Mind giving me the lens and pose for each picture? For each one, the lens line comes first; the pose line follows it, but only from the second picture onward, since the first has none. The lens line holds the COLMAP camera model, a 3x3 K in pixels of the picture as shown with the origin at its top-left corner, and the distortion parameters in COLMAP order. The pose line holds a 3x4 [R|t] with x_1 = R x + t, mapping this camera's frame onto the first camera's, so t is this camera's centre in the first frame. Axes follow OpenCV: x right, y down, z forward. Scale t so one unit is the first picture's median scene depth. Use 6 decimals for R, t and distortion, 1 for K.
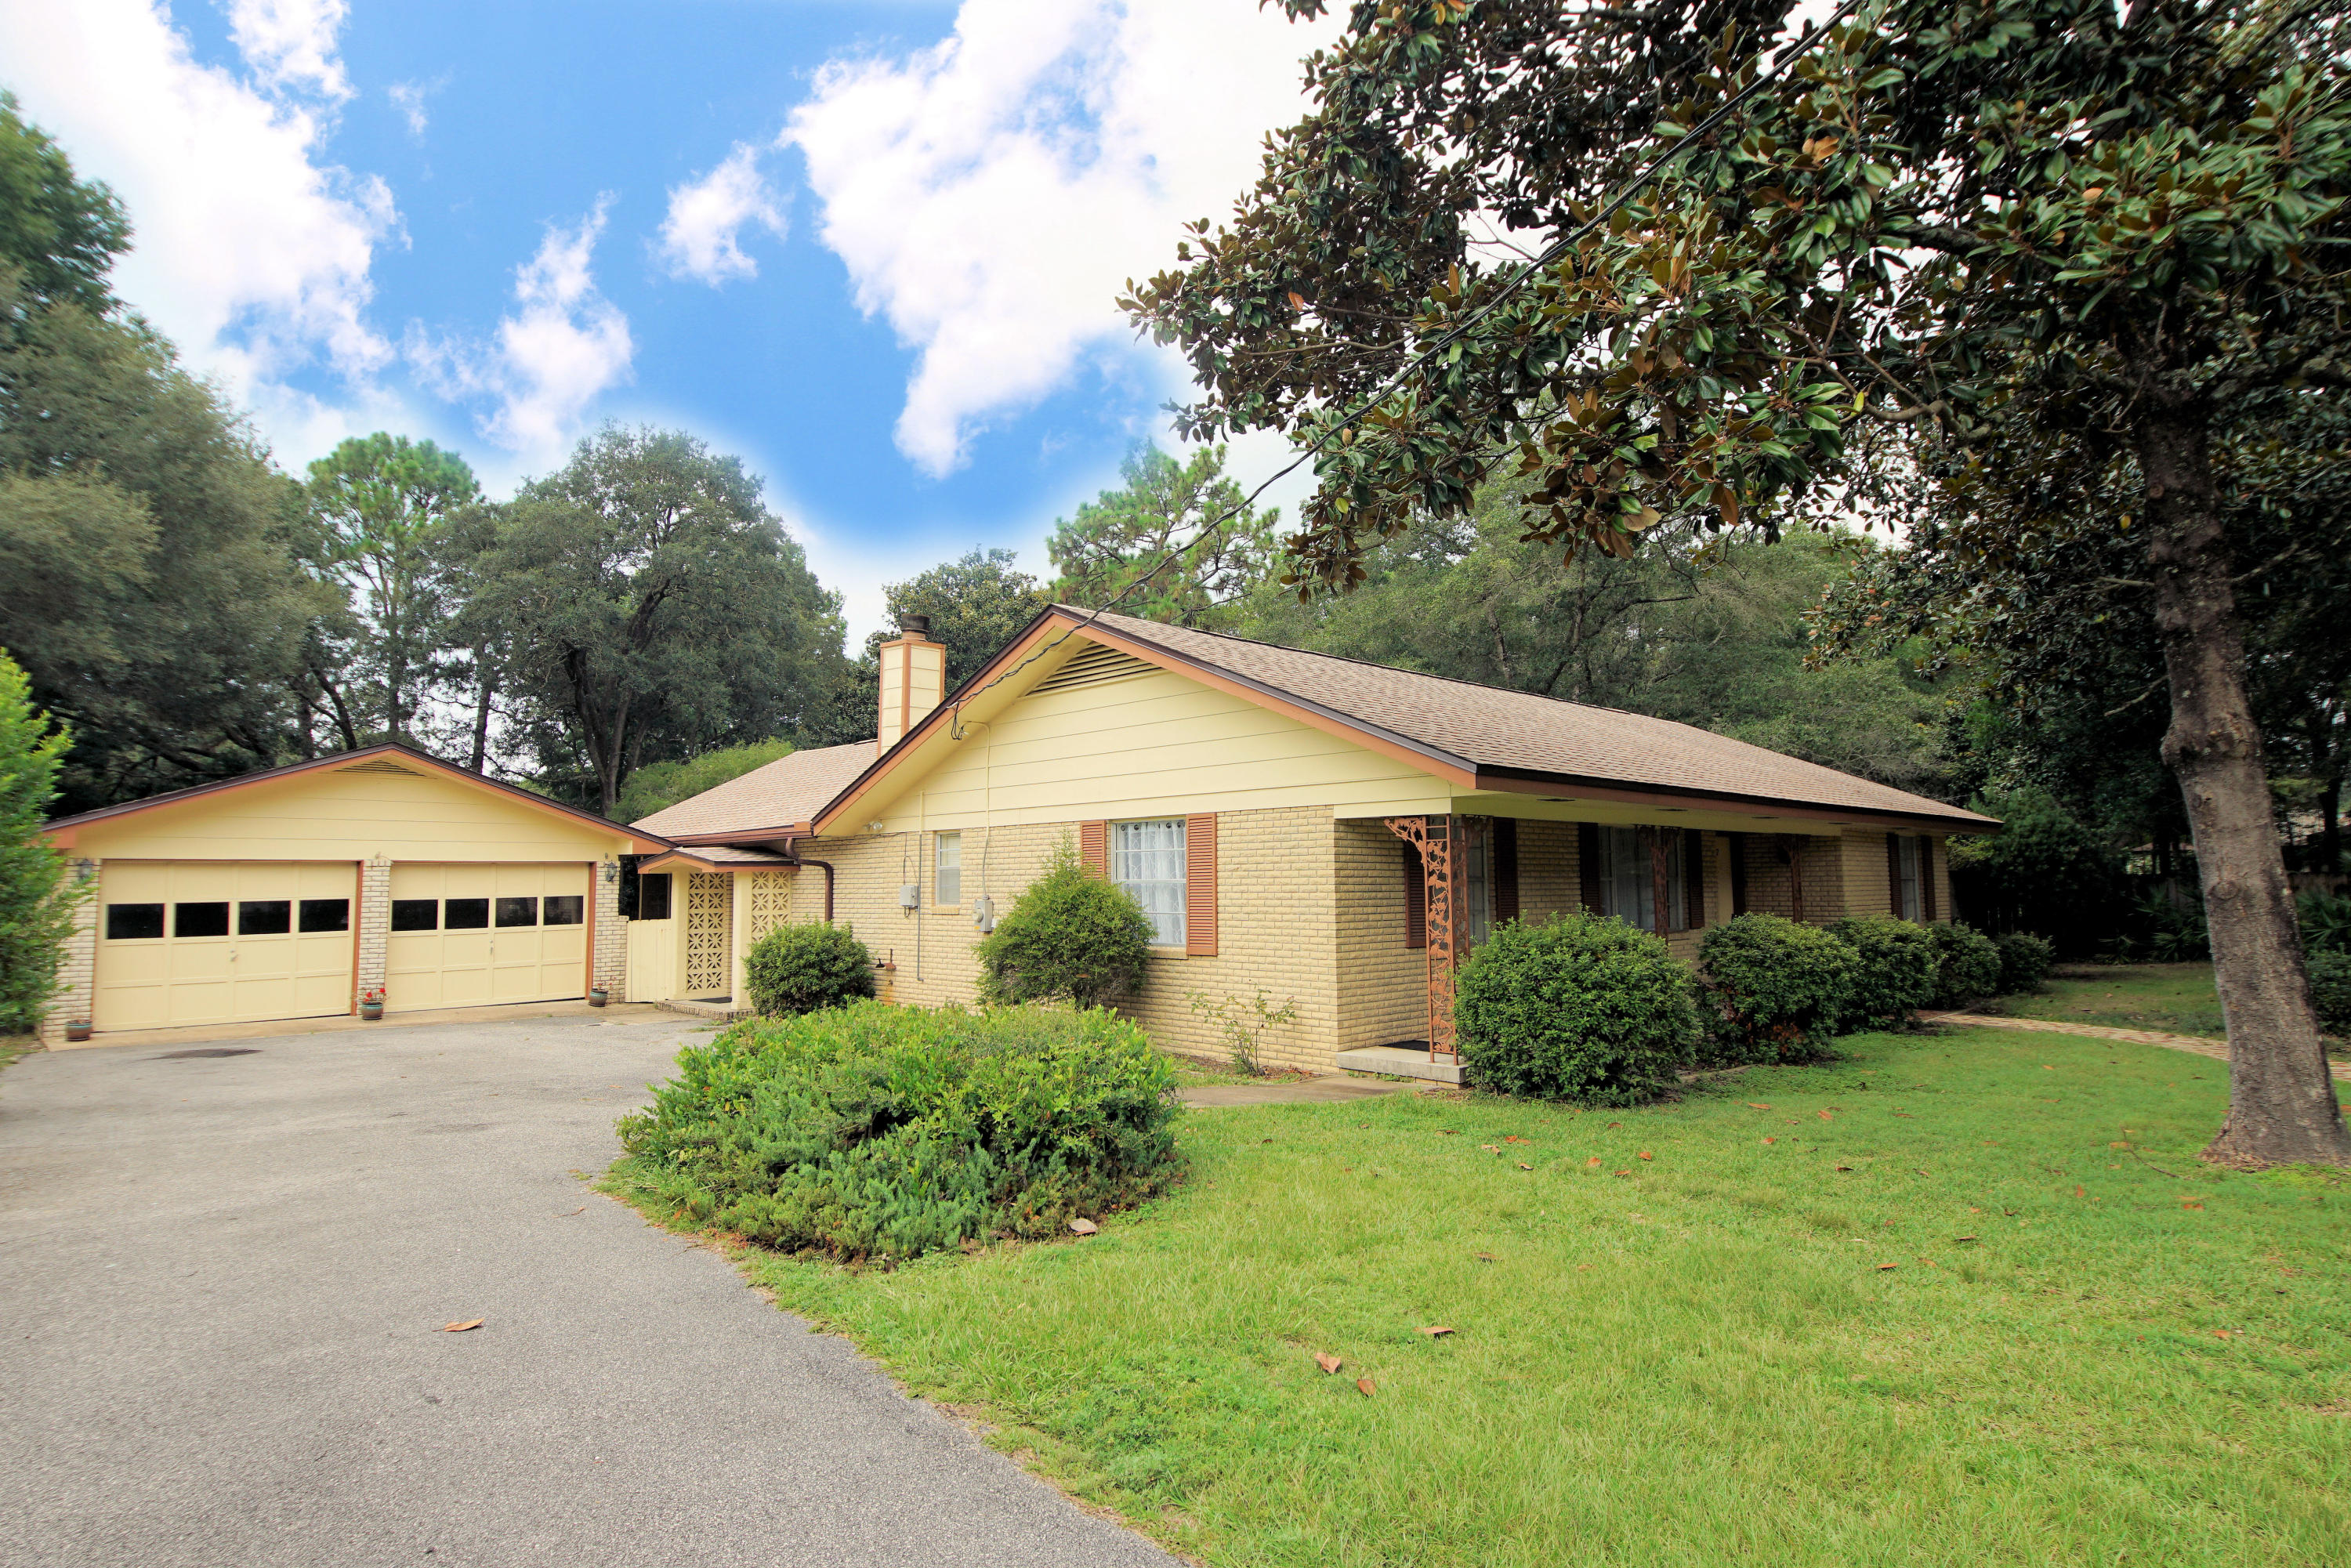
lens RADIAL K [[1251.1, 0, 1158.0], [0, 1251.1, 777.6], [0, 0, 1]] dist [0.030572, -0.027106]
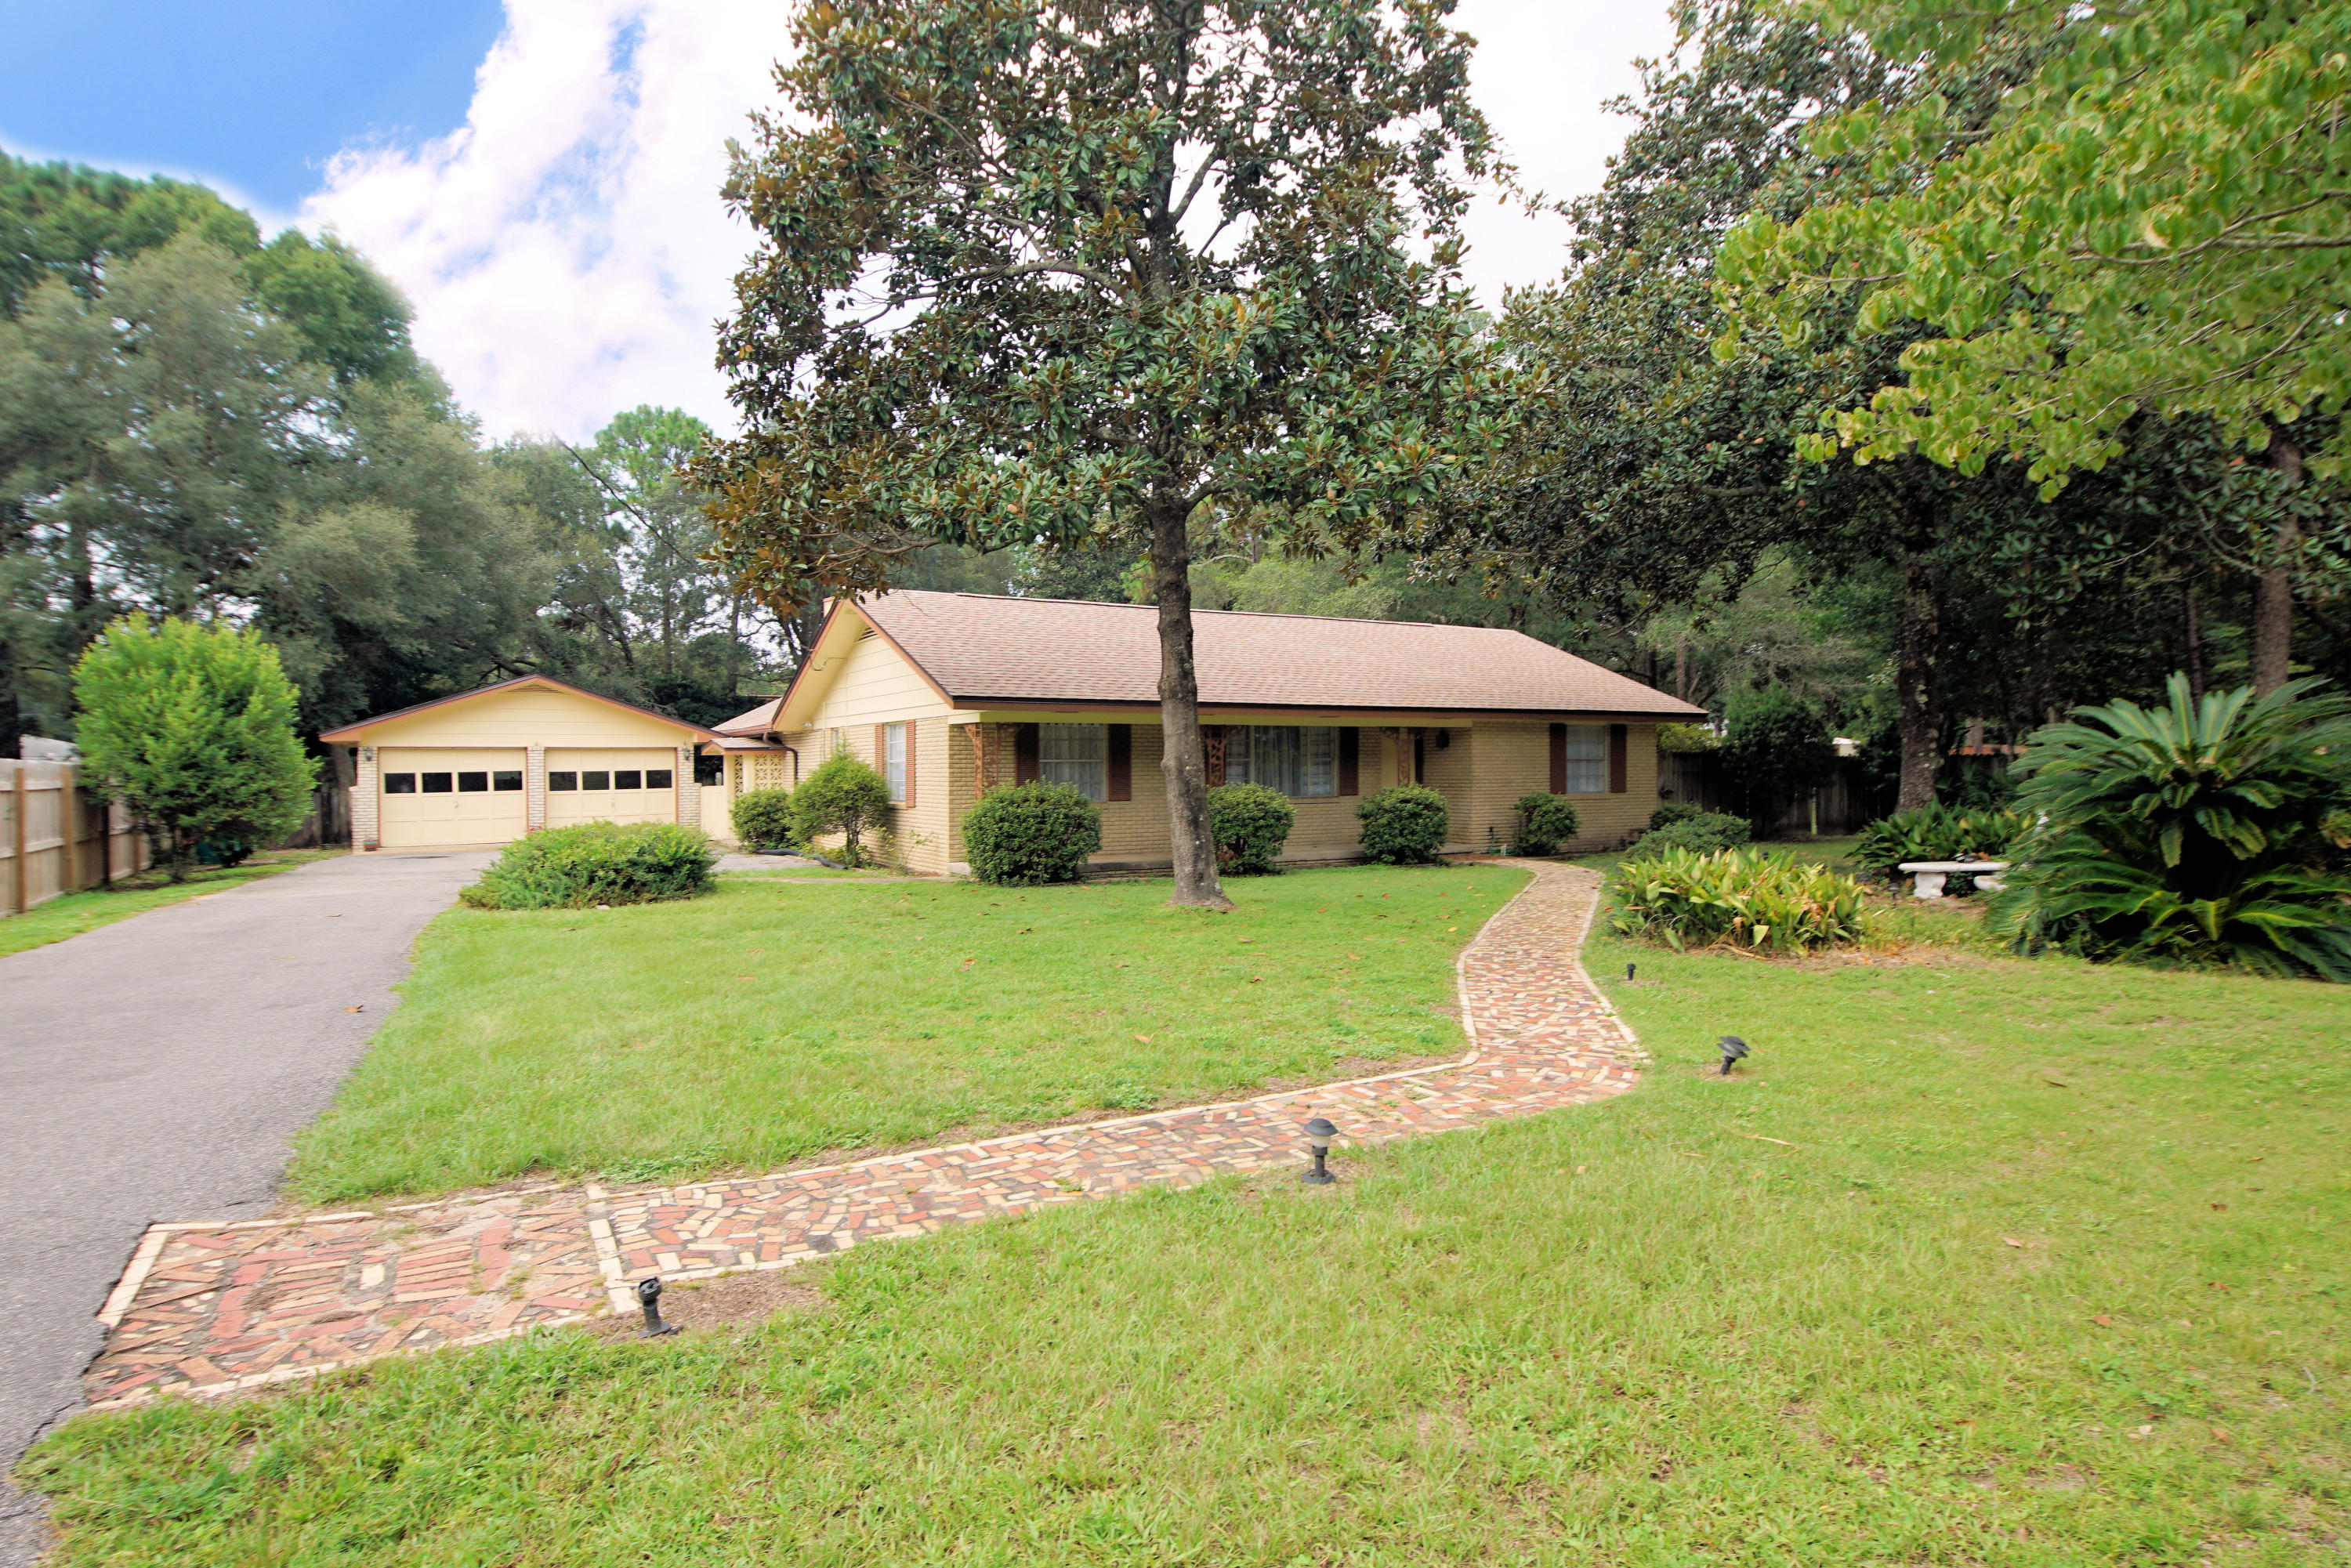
lens RADIAL K [[1251.1, 0, 1158.0], [0, 1251.1, 777.6], [0, 0, 1]] dist [0.030572, -0.027106]
pose [[0.969689, 0.004047, -0.244310, 0.543481], [0.019864, 0.995248, 0.095330, -0.032392], [0.243534, -0.097293, 0.965000, -0.356840]]
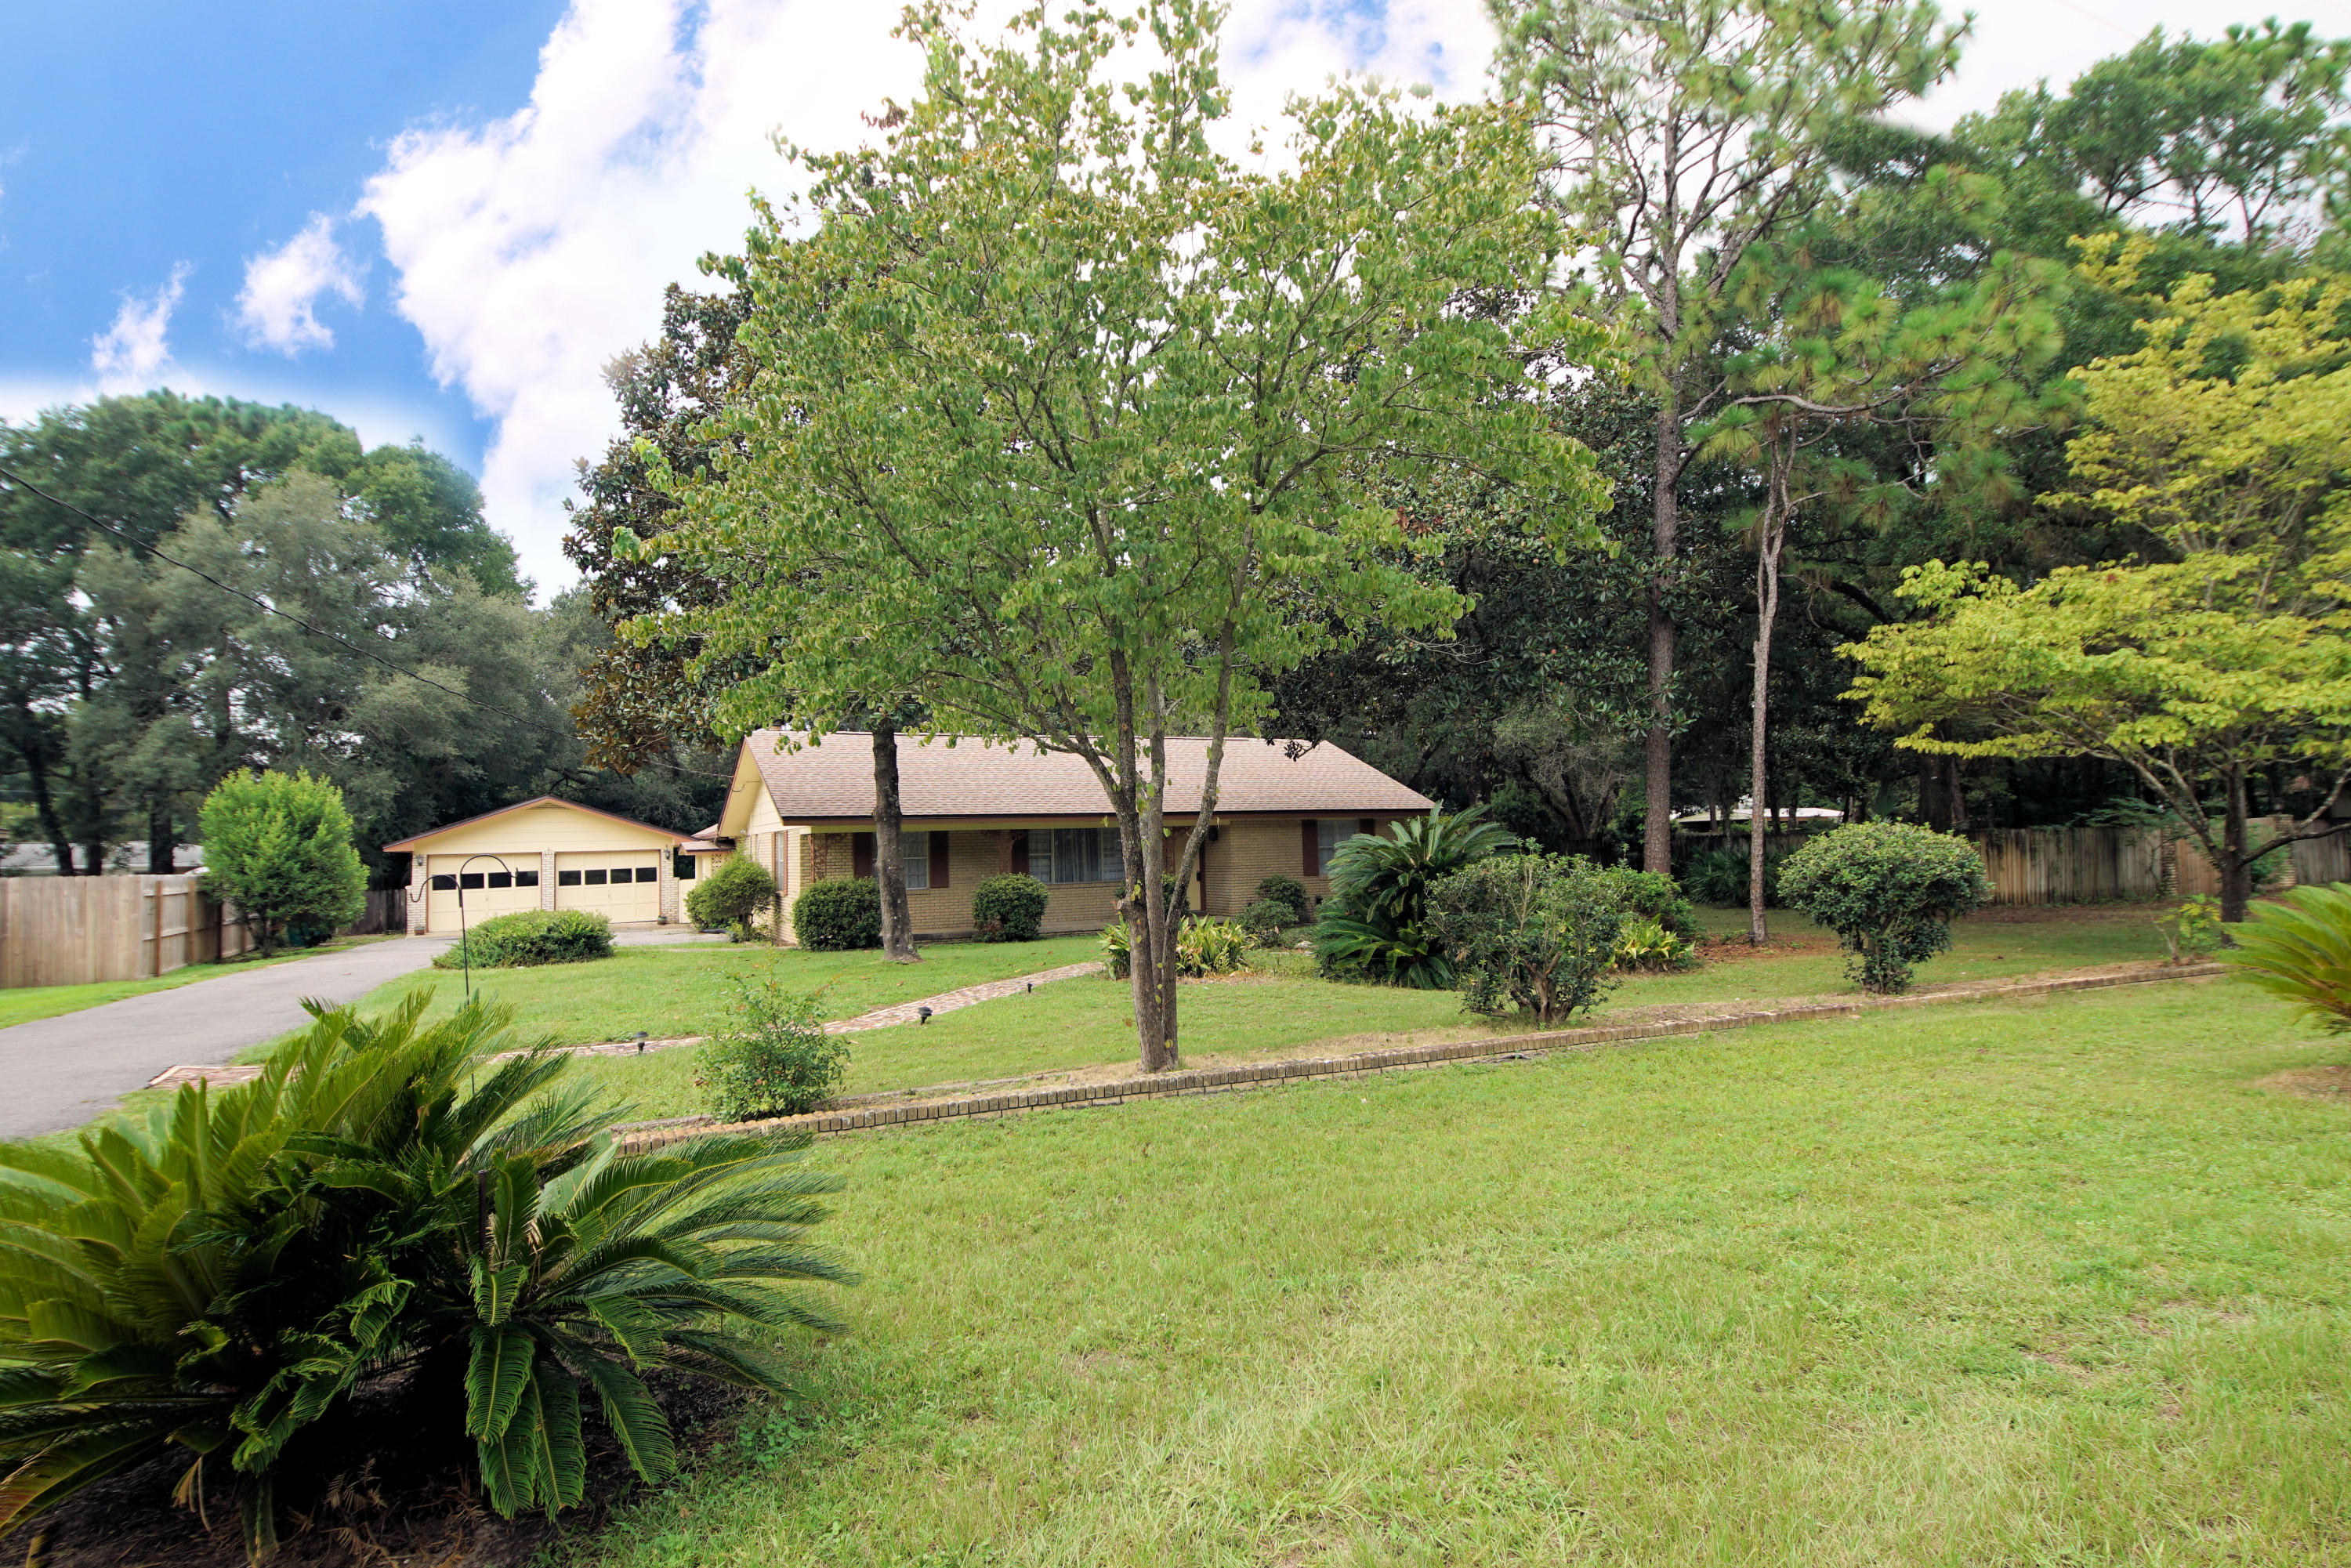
lens RADIAL K [[1251.1, 0, 1158.0], [0, 1251.1, 777.6], [0, 0, 1]] dist [0.030572, -0.027106]
pose [[0.947385, -0.033742, -0.318314, 0.988486], [0.045596, 0.998514, 0.029860, -0.071587], [0.316834, -0.042803, 0.947515, -0.627005]]
